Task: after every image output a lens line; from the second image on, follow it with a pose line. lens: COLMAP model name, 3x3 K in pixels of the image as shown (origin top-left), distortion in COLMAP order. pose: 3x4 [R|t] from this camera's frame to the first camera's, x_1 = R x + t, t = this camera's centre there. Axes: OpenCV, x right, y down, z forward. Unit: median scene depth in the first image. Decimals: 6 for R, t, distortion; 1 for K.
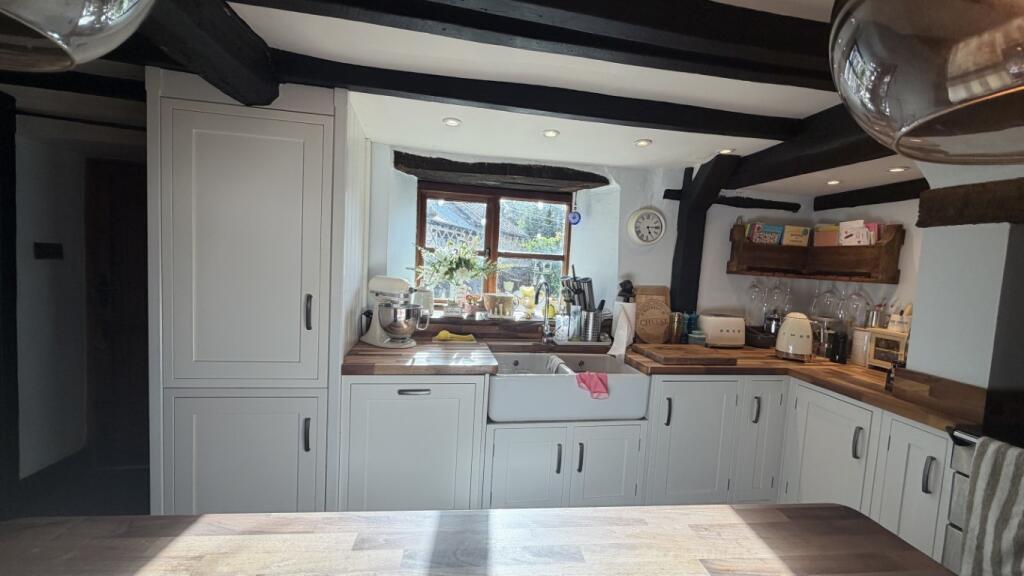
lens RADIAL K [[409.3, 0, 511.6], [0, 409.3, 286.8], [0, 0, 1]] dist [0.000790, 0.000863]
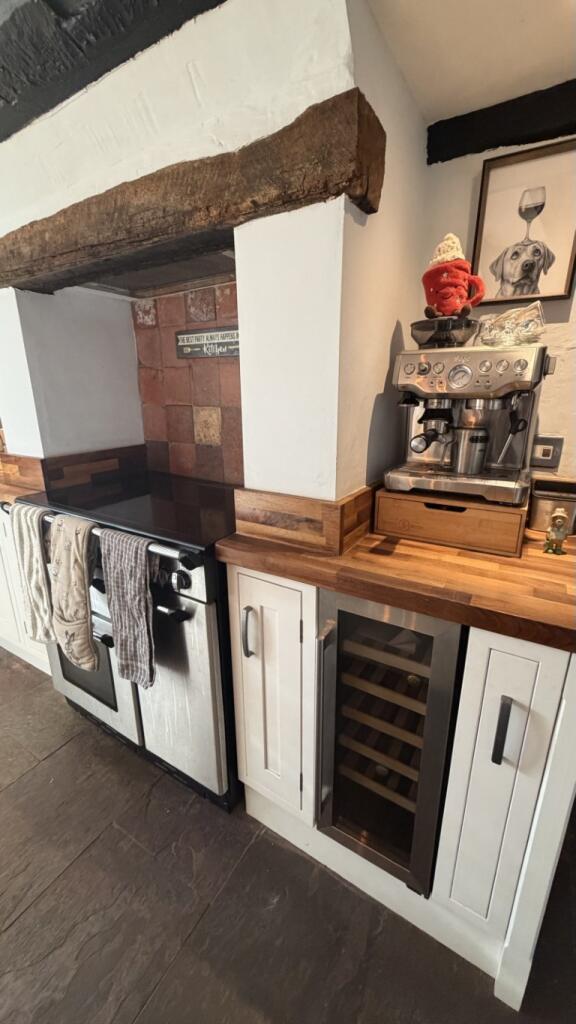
lens RADIAL K [[409.3, 0, 285.8], [0, 409.3, 509.6], [0, 0, 1]] dist [0.000790, 0.000863]
pose [[0.620187, -0.278518, 0.733346, 0.400835], [0.091212, 0.954111, 0.285225, 0.070160], [-0.779133, -0.110003, 0.617131, -0.097846]]
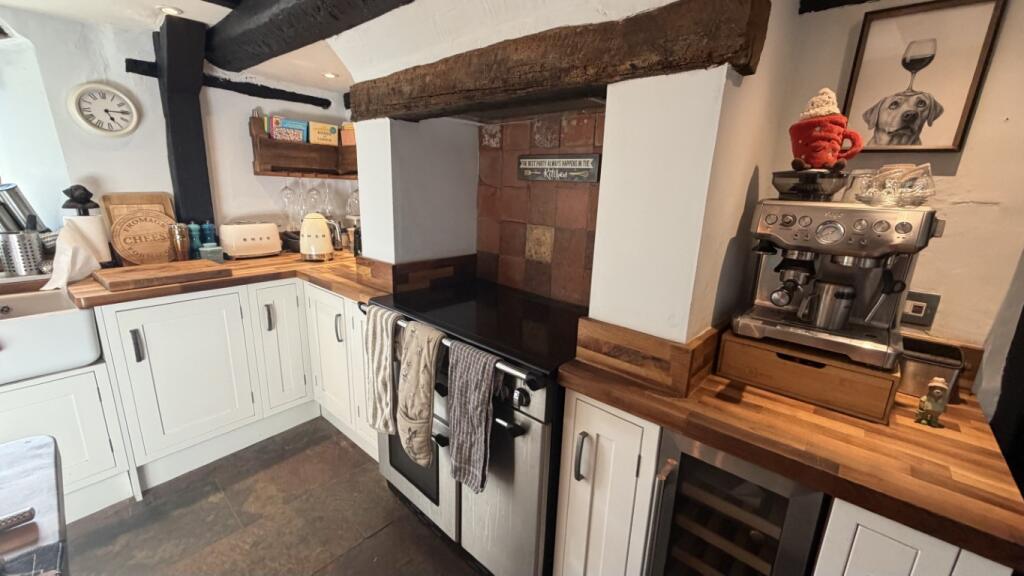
lens RADIAL K [[409.3, 0, 510.2], [0, 409.3, 288.2], [0, 0, 1]] dist [0.000790, 0.000863]
pose [[0.751951, -0.189287, 0.631459, 0.353023], [0.048695, 0.971221, 0.233147, 0.028296], [-0.657418, -0.144567, 0.739528, -0.071355]]
